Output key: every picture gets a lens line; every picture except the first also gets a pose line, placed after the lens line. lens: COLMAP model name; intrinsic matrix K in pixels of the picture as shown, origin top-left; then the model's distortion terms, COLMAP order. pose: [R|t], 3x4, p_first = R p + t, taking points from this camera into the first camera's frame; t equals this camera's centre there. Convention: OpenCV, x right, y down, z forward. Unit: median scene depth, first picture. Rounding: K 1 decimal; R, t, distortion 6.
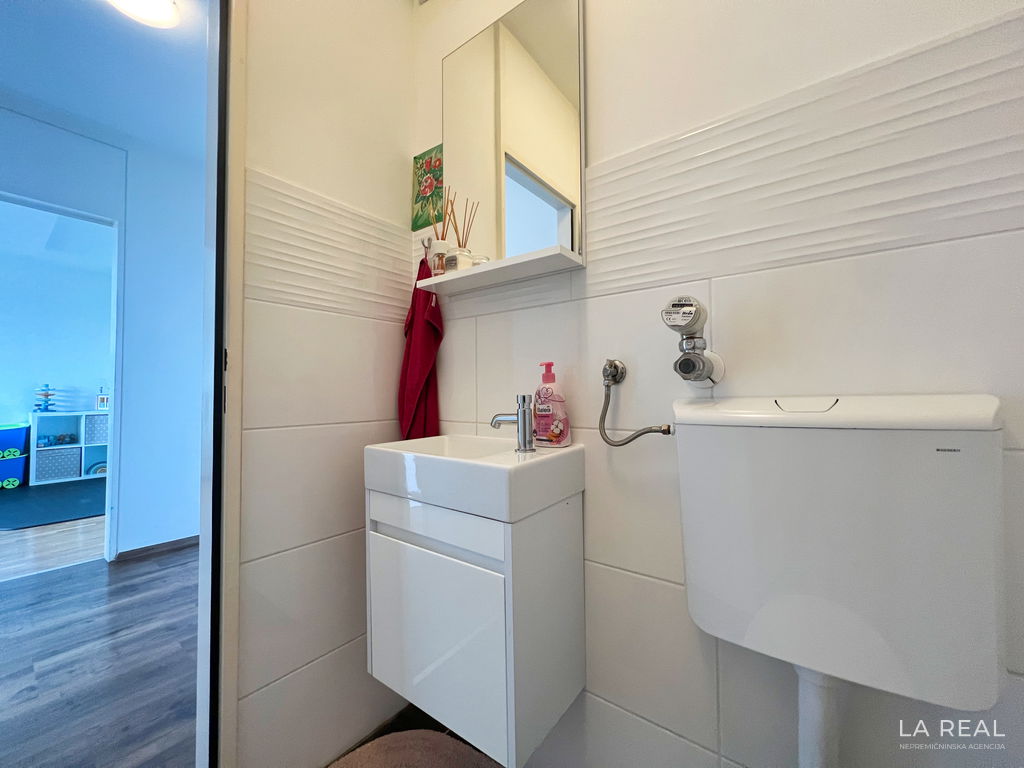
lens RADIAL K [[409.5, 0, 511.2], [0, 409.5, 384.4], [0, 0, 1]] dist [-0.002379, 0.000684]
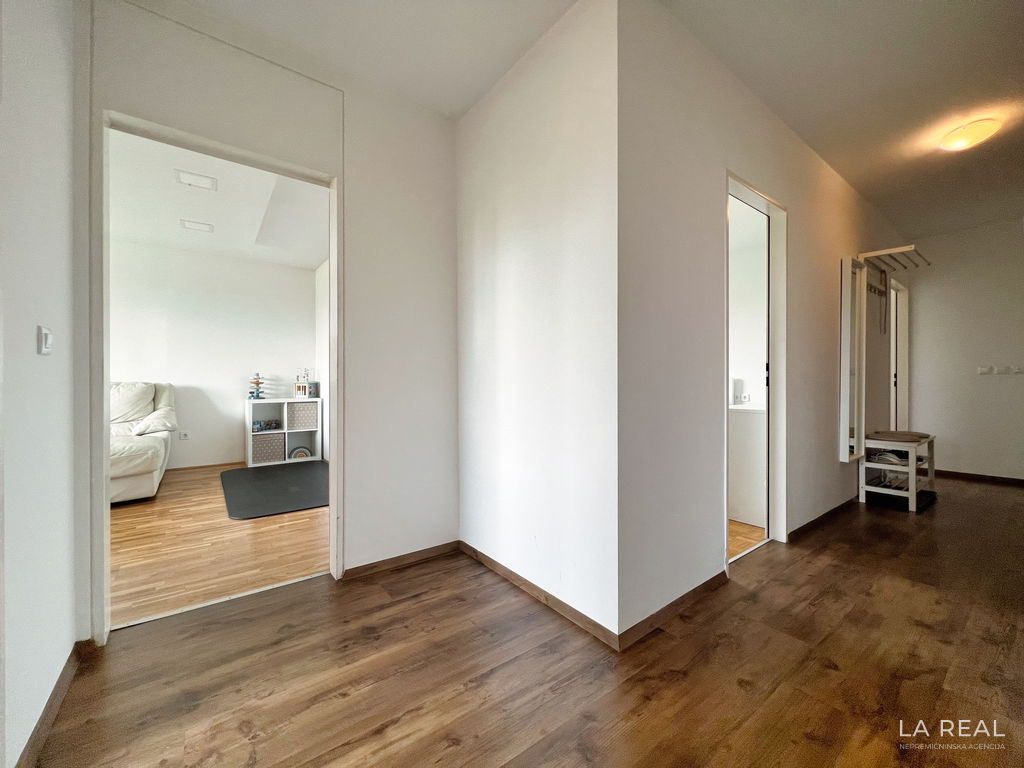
lens RADIAL K [[409.5, 0, 510.4], [0, 409.5, 381.4], [0, 0, 1]] dist [-0.002379, 0.000684]
pose [[0.962317, -0.000306, -0.271931, -0.404892], [0.007303, 0.999668, 0.024718, -0.001331], [0.271833, -0.025773, 0.961999, 0.287928]]
